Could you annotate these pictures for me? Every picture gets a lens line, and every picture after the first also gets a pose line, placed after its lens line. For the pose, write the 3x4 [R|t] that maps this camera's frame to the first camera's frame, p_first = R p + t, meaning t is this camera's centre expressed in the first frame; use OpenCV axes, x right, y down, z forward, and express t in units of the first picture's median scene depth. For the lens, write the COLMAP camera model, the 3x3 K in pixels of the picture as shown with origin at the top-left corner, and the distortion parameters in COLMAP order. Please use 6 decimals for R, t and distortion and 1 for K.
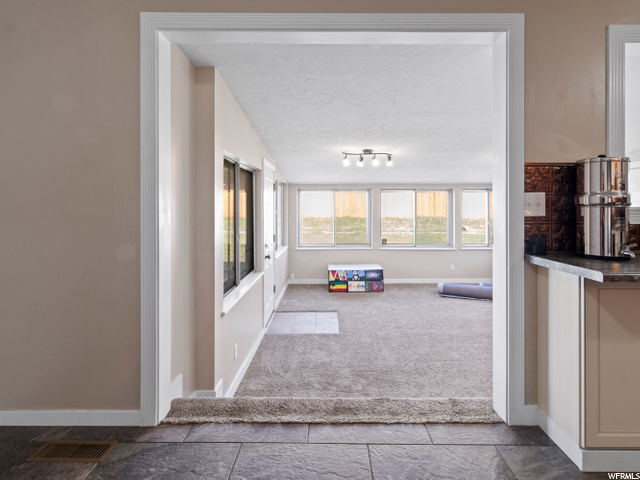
lens RADIAL K [[344.2, 0, 330.2], [0, 344.2, 202.3], [0, 0, 1]] dist [-0.000583, 0.000686]
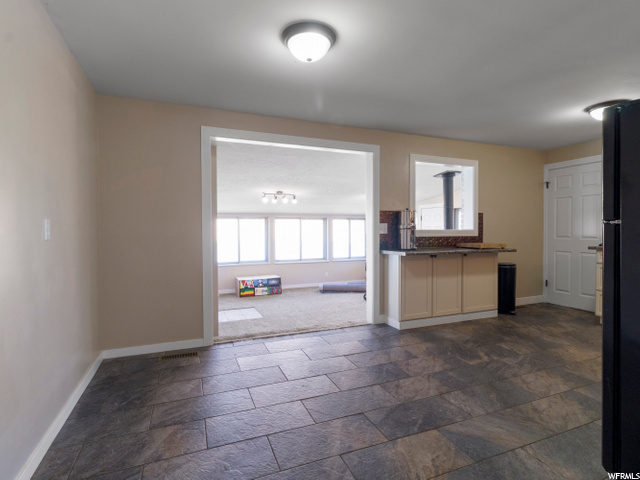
lens RADIAL K [[337.5, 0, 321.1], [0, 337.5, 228.6], [0, 0, 1]] dist [0.001071, 0.000987]
pose [[0.928125, -0.001272, 0.372268, -0.590676], [0.000161, 0.999995, 0.003015, -0.000744], [-0.372270, -0.002738, 0.928121, -0.878563]]
